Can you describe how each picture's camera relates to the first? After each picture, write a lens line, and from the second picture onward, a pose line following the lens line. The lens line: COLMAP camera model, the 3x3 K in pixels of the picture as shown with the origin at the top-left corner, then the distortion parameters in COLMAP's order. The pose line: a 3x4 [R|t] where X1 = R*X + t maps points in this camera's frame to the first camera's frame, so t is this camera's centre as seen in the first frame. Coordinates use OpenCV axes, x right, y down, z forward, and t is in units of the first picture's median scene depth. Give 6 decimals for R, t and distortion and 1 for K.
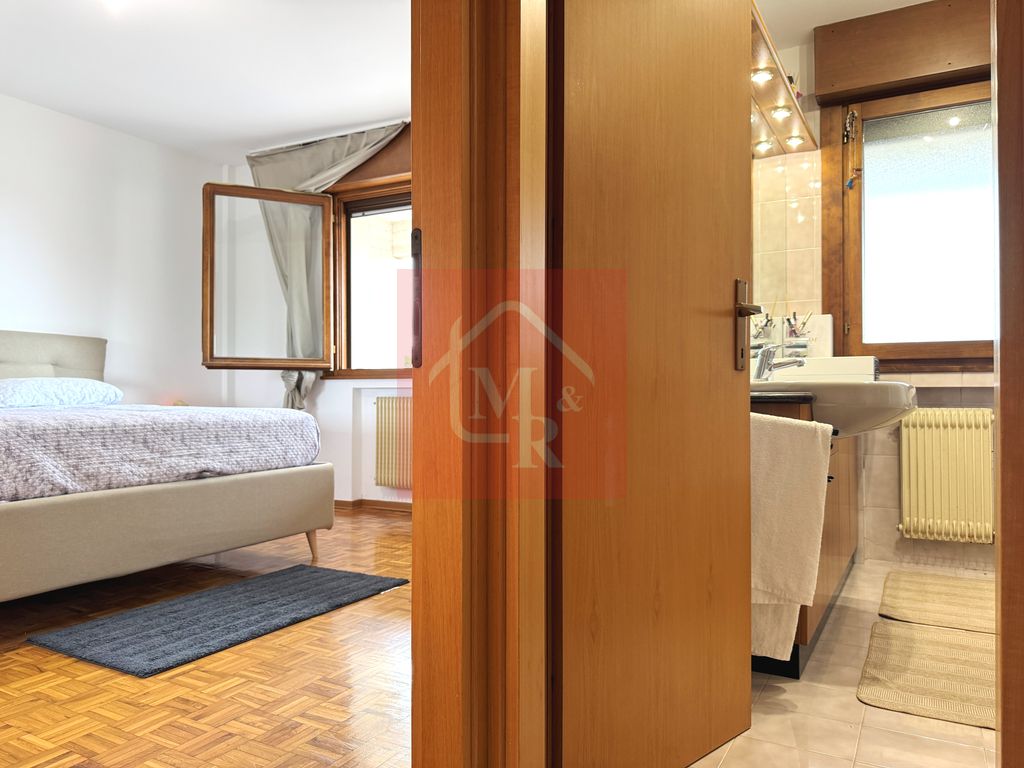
lens RADIAL K [[737.8, 0, 521.9], [0, 737.8, 385.8], [0, 0, 1]] dist [0.033522, -0.046395]
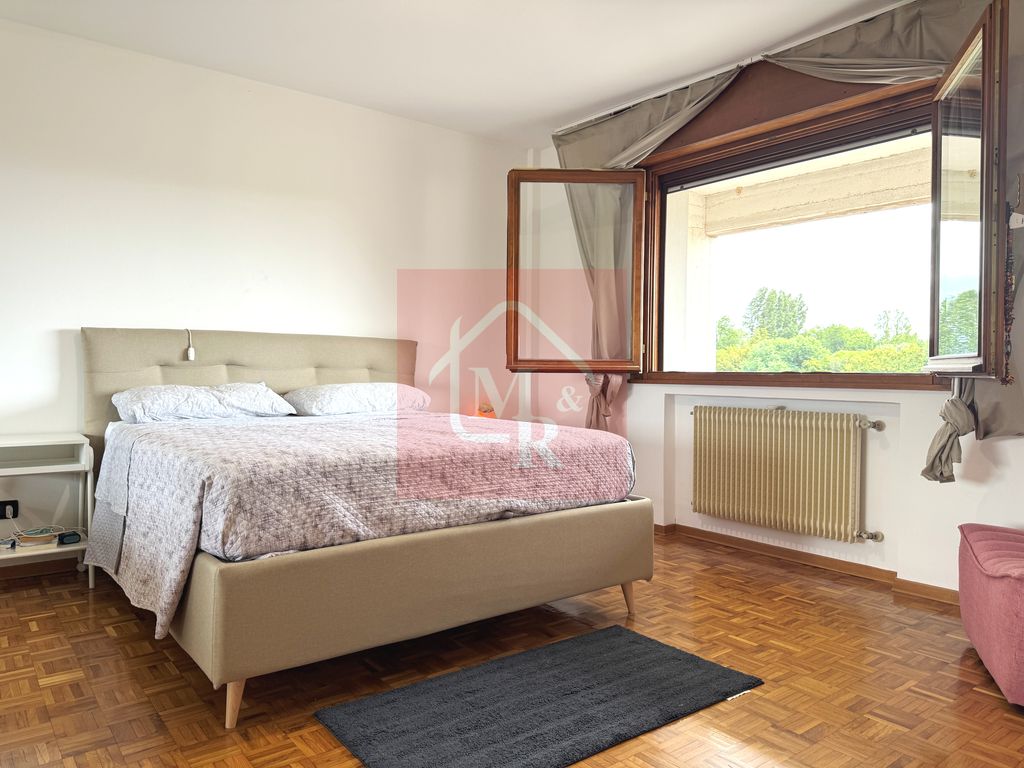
lens RADIAL K [[718.9, 0, 513.6], [0, 718.9, 384.7], [0, 0, 1]] dist [0.100154, -0.123747]
pose [[0.922205, 0.015801, -0.386380, -0.099266], [-0.006193, 0.999640, 0.026097, -0.042634], [0.386653, -0.021674, 0.921971, 0.232321]]
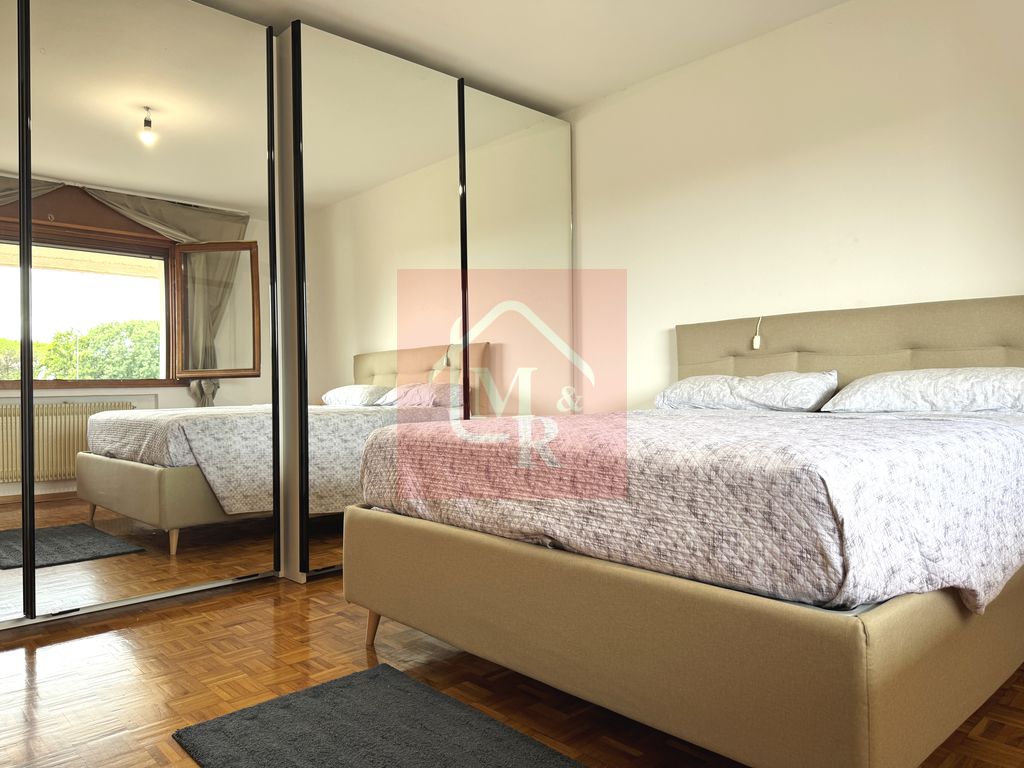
lens RADIAL K [[718.9, 0, 513.6], [0, 718.9, 384.7], [0, 0, 1]] dist [0.100154, -0.123747]
pose [[-0.300597, 0.005320, -0.953736, 0.107744], [0.017925, 0.999839, -0.000073, -0.003683], [0.953583, -0.017118, -0.300644, 1.028413]]
